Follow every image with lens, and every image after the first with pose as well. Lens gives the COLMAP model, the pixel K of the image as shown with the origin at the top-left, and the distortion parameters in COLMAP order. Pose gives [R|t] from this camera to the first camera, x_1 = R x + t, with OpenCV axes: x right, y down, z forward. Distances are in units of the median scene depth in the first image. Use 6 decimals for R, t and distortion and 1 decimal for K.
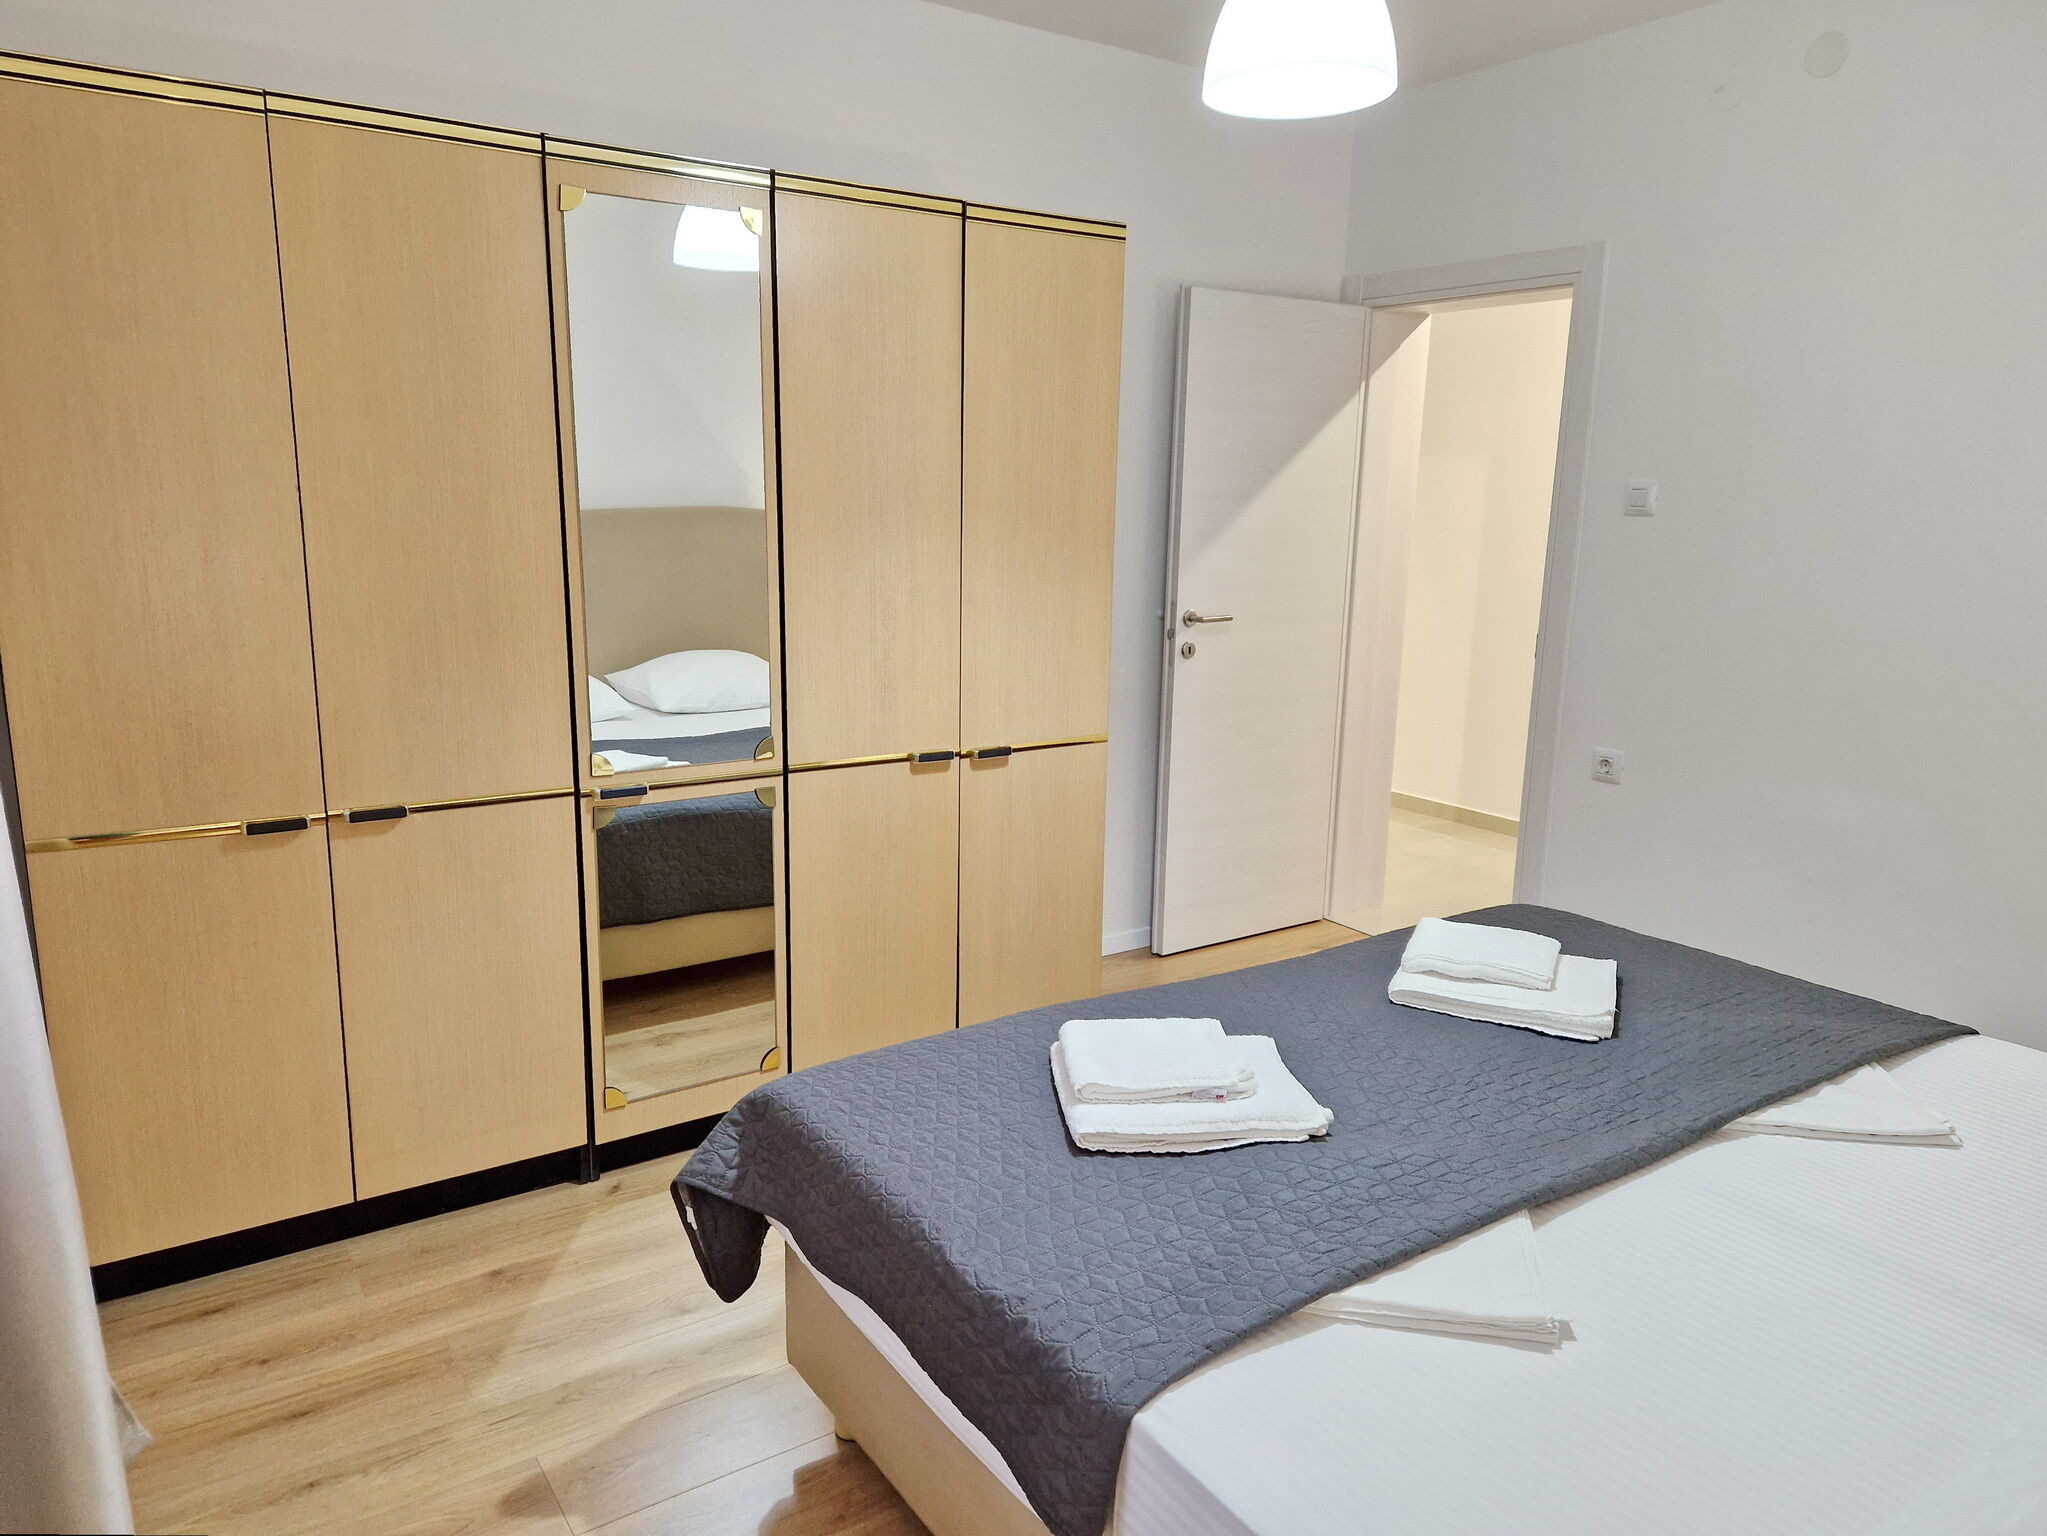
lens RADIAL K [[1387.6, 0, 1025.3], [0, 1387.6, 780.0], [0, 0, 1]] dist [0.068317, -0.060843]
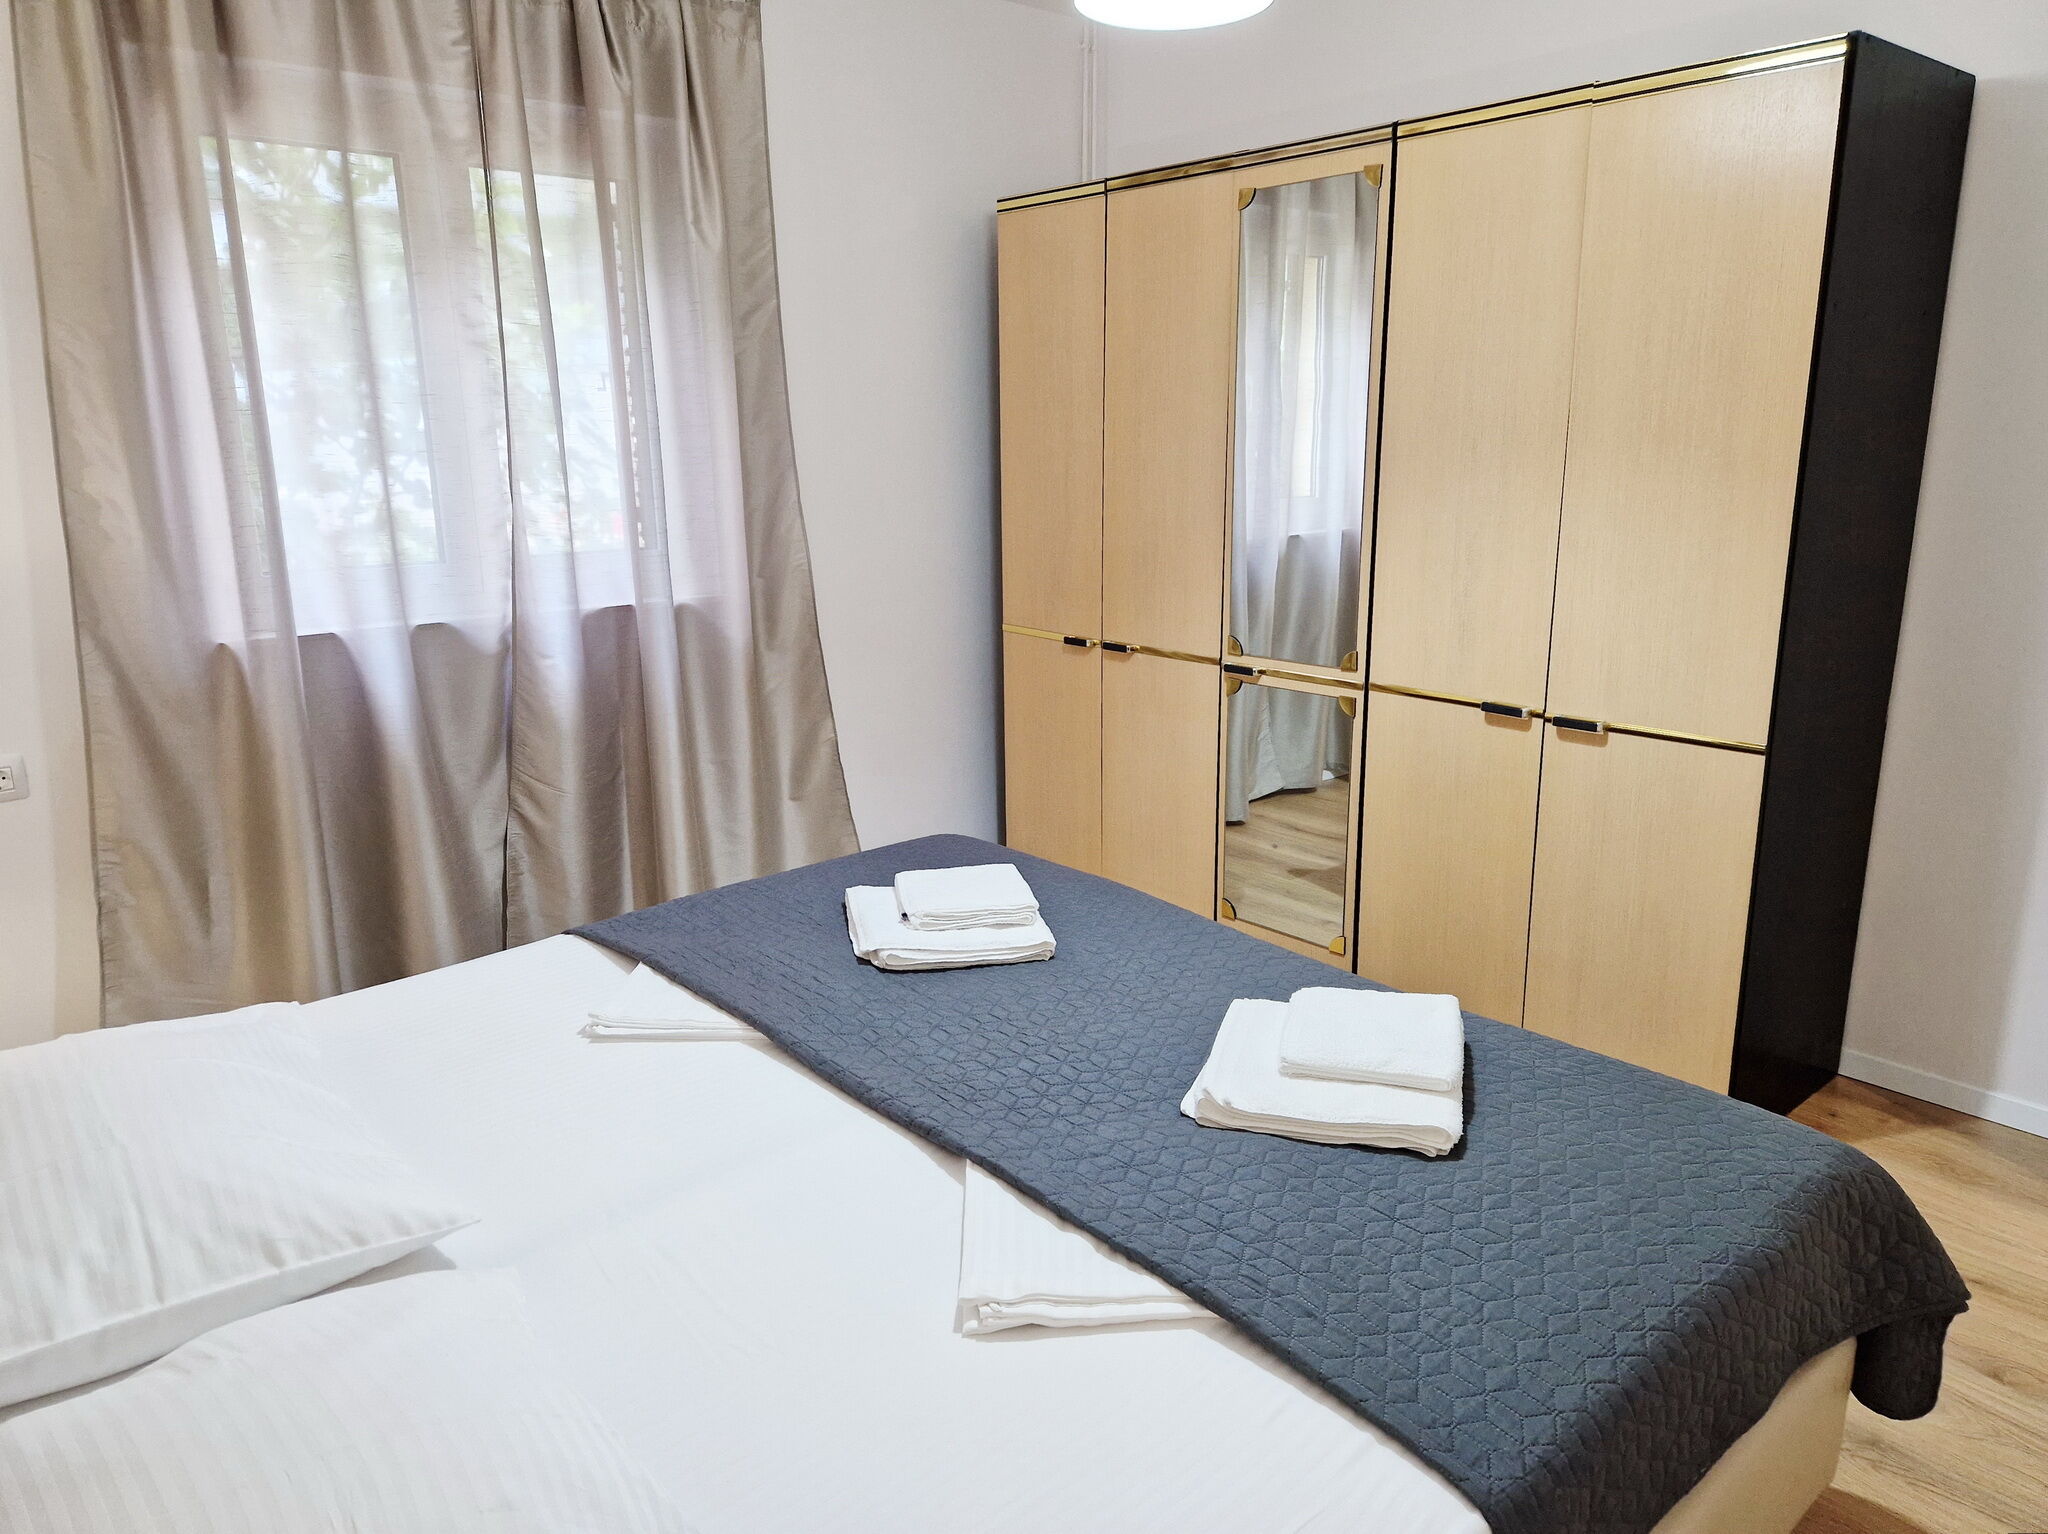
lens RADIAL K [[1388.3, 0, 1025.8], [0, 1388.3, 779.0], [0, 0, 1]] dist [0.068317, -0.060843]
pose [[0.114714, 0.228959, -0.966653, 0.920857], [-0.192703, 0.959722, 0.204449, -0.115643], [0.974529, 0.162824, 0.154214, 0.627196]]
